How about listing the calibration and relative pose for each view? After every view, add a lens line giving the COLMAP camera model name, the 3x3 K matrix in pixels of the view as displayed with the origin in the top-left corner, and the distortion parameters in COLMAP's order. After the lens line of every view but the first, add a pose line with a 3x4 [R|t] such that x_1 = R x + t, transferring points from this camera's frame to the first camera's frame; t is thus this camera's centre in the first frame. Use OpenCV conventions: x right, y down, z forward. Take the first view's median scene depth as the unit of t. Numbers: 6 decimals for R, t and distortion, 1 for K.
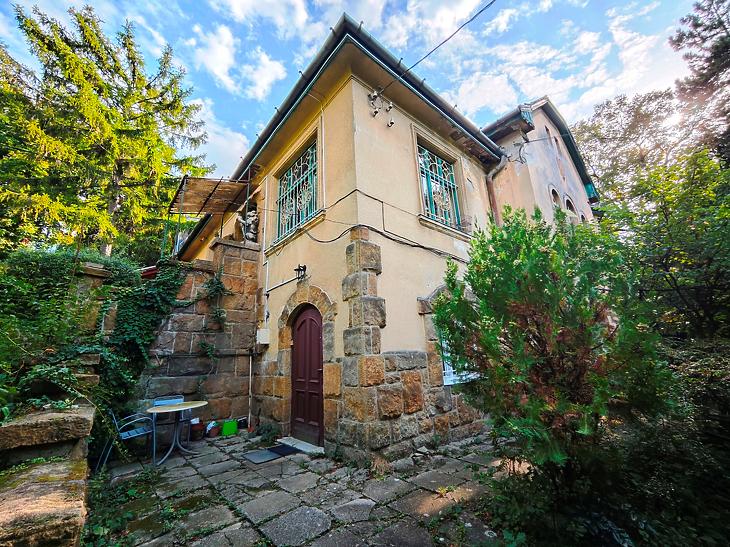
lens RADIAL K [[303.9, 0, 365.0], [0, 303.9, 273.5], [0, 0, 1]] dist [0.000854, 0.000435]
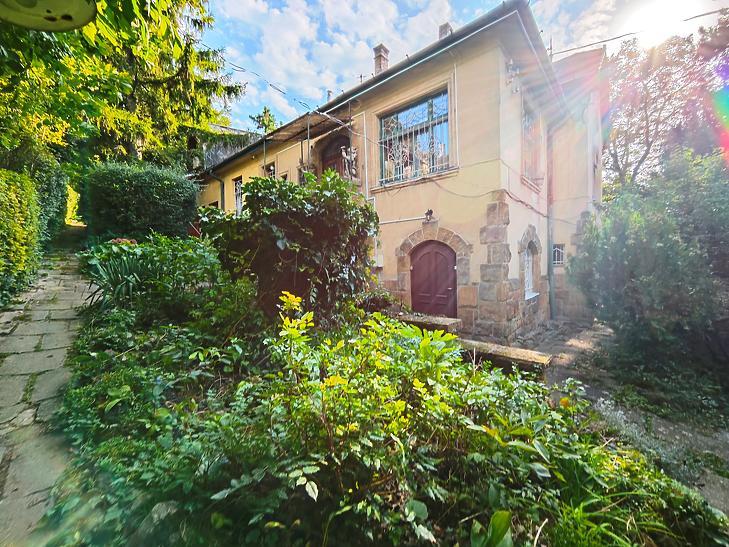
lens RADIAL K [[303.5, 0, 364.5], [0, 303.5, 273.5], [0, 0, 1]] dist [0.000854, 0.000435]
pose [[0.989798, 0.023467, 0.140533, -0.685793], [-0.063118, 0.956498, 0.284831, -0.123227], [-0.127735, -0.290795, 0.948221, -0.259854]]
